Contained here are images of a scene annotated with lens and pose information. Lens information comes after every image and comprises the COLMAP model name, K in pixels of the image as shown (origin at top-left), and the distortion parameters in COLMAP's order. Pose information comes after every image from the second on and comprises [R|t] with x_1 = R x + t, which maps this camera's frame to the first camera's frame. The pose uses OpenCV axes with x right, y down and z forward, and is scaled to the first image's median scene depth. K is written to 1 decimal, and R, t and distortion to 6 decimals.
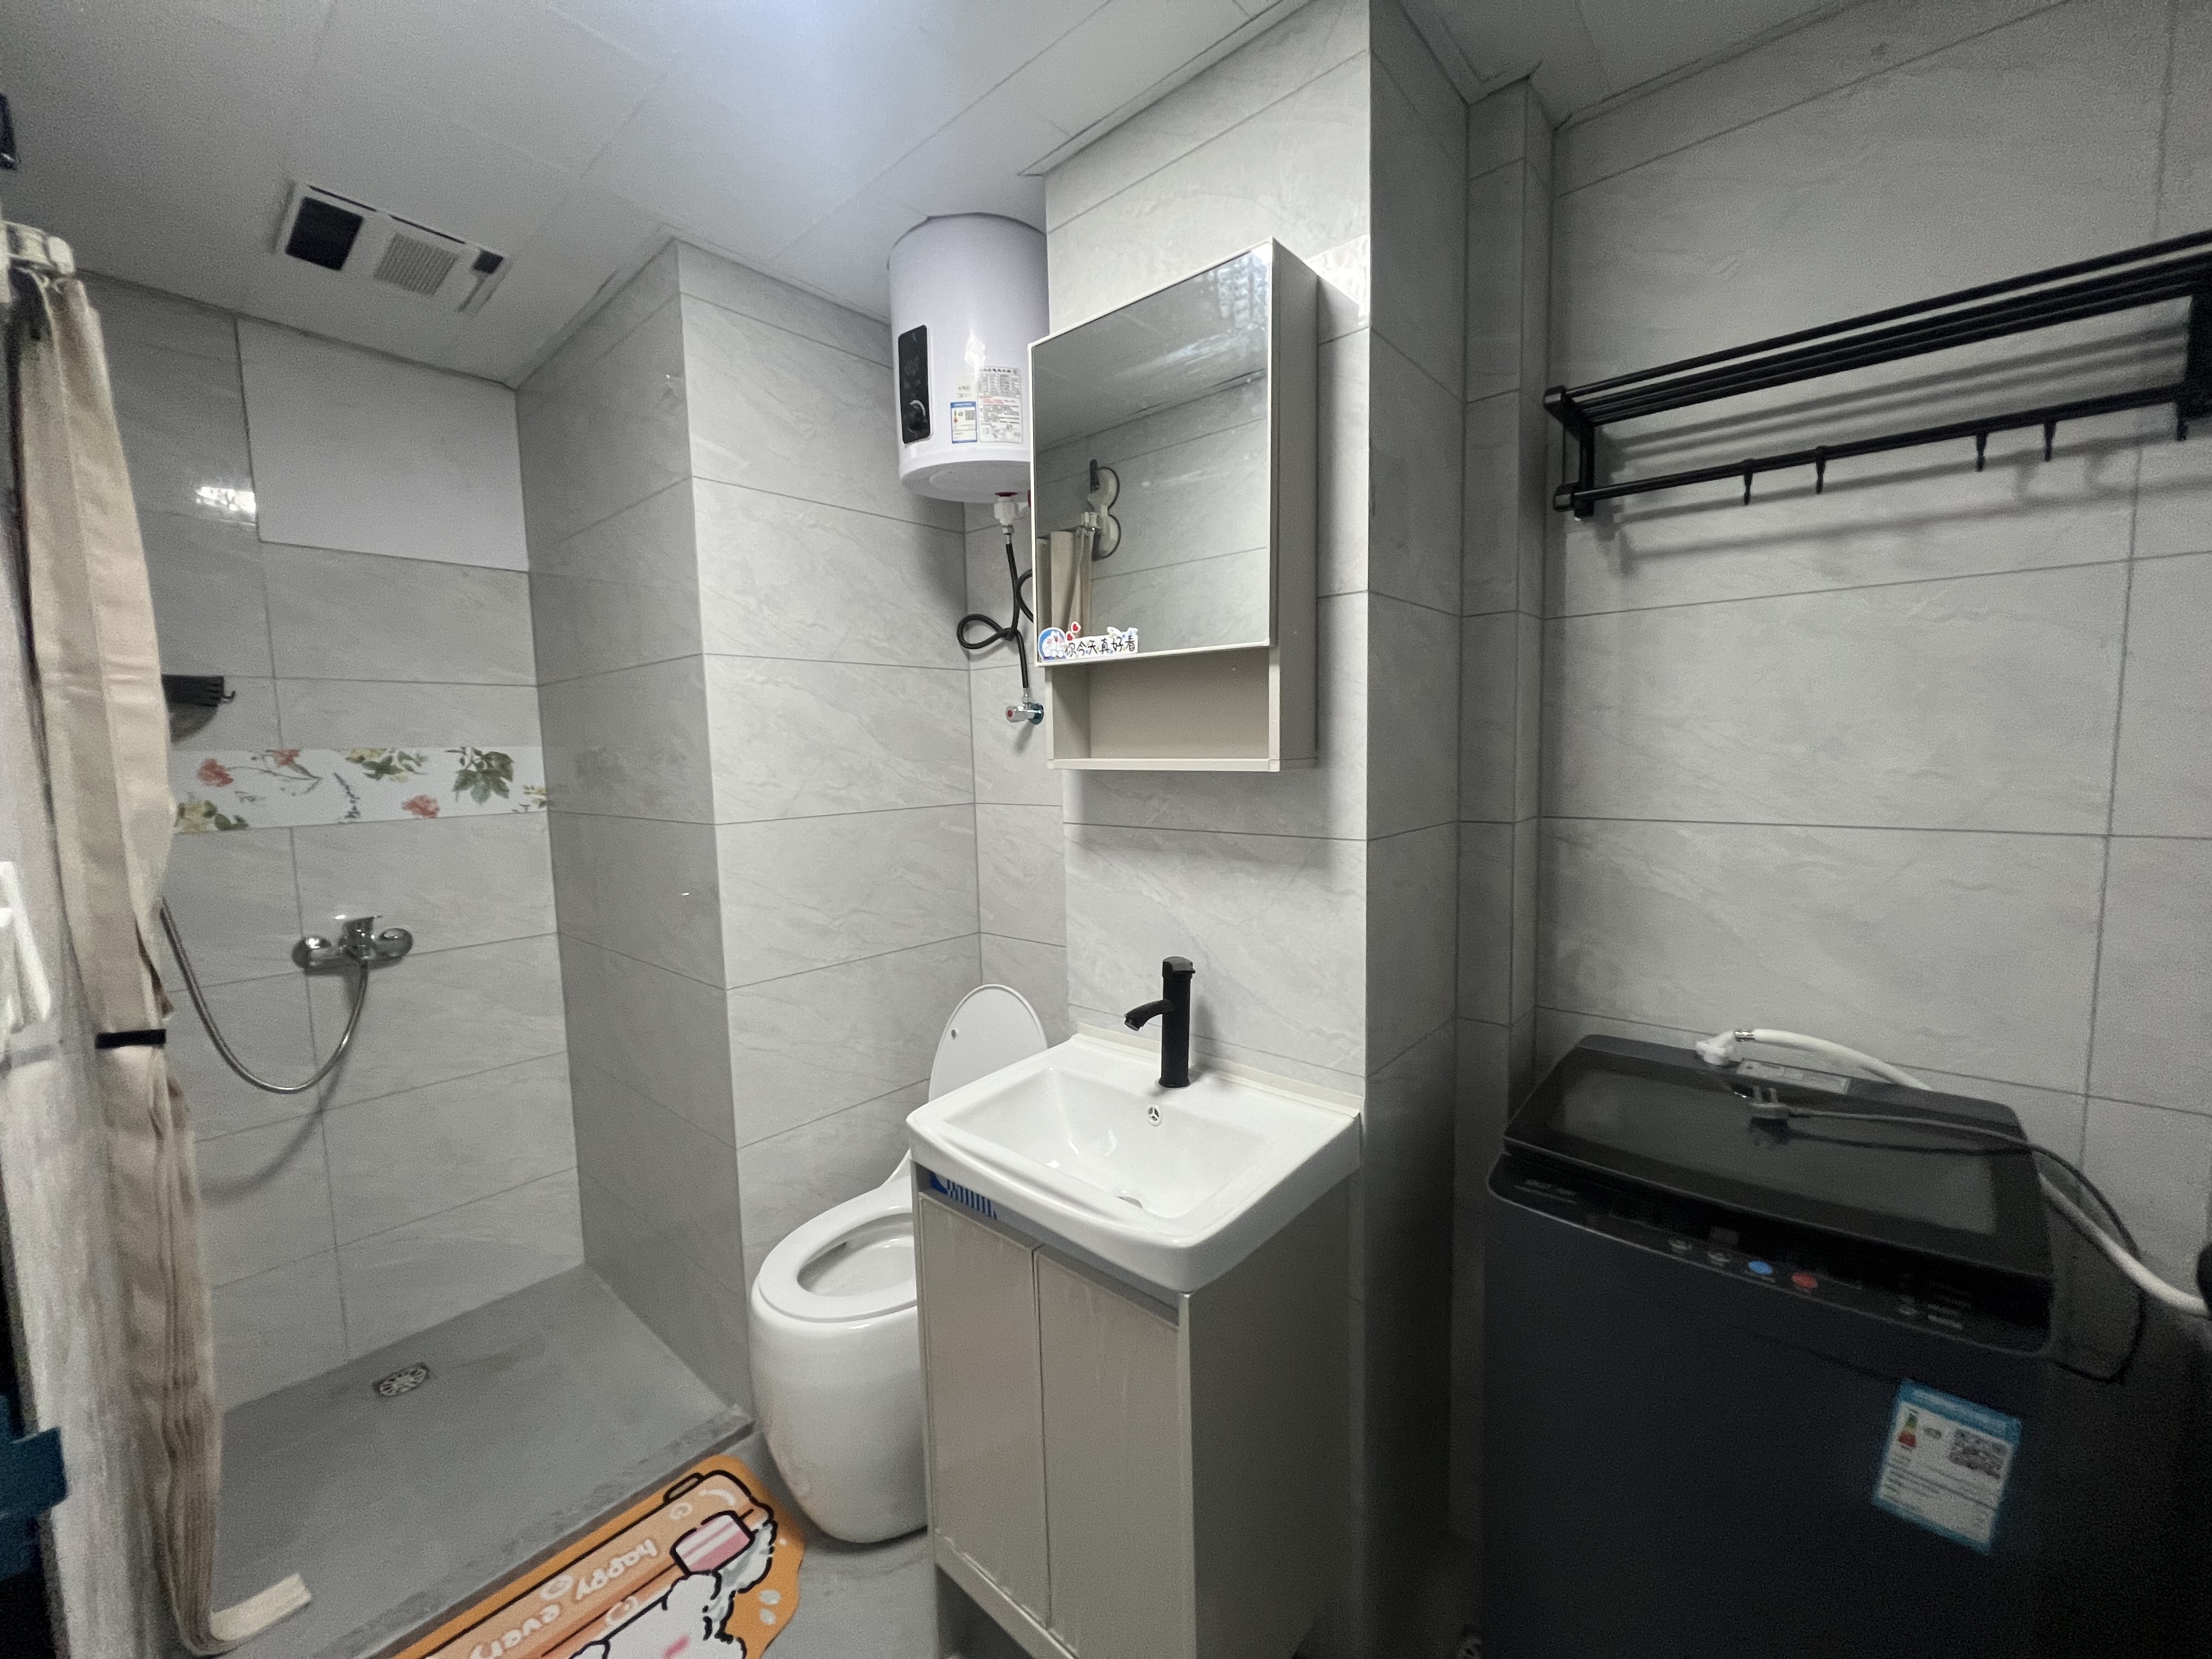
lens RADIAL K [[882.4, 0, 1098.8], [0, 882.4, 815.8], [0, 0, 1]] dist [0.003071, -0.000030]
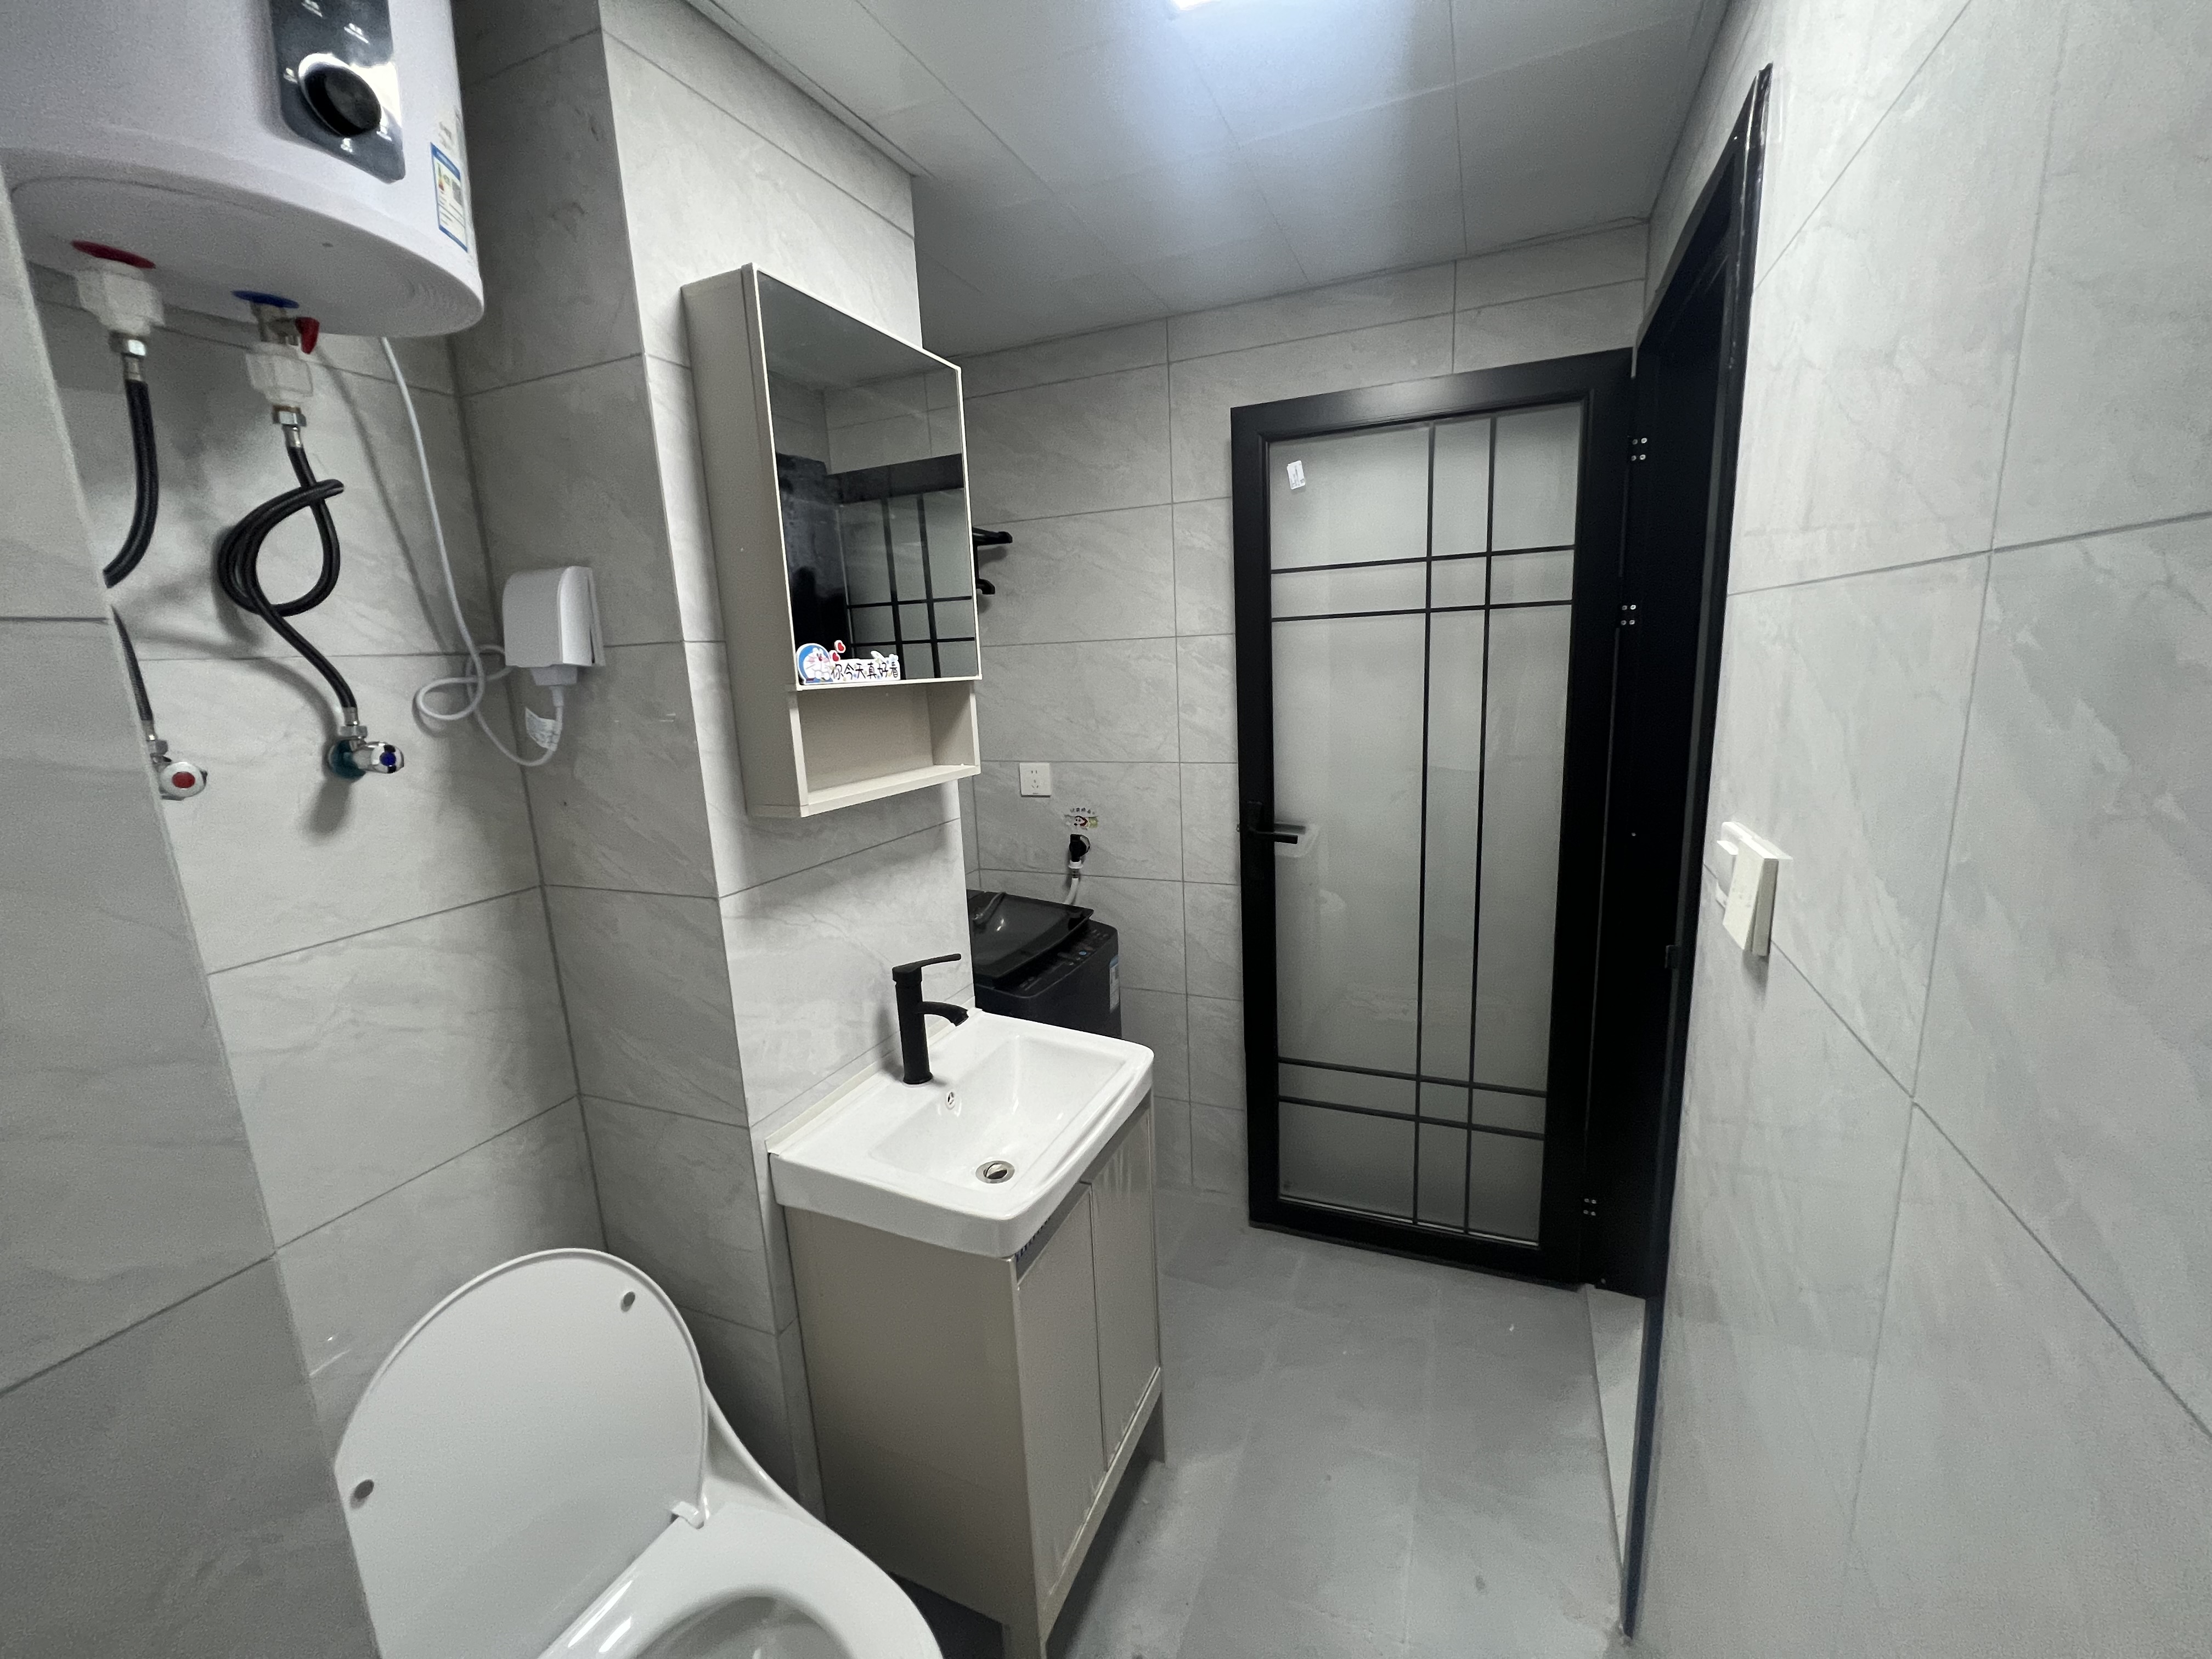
lens RADIAL K [[894.8, 0, 1116.6], [0, 894.8, 838.7], [0, 0, 1]] dist [-0.000735, 0.000002]
pose [[-0.315617, -0.153569, 0.936377, -1.001151], [0.136412, 0.969223, 0.204935, -0.177486], [-0.939030, 0.192414, -0.284954, 1.055129]]
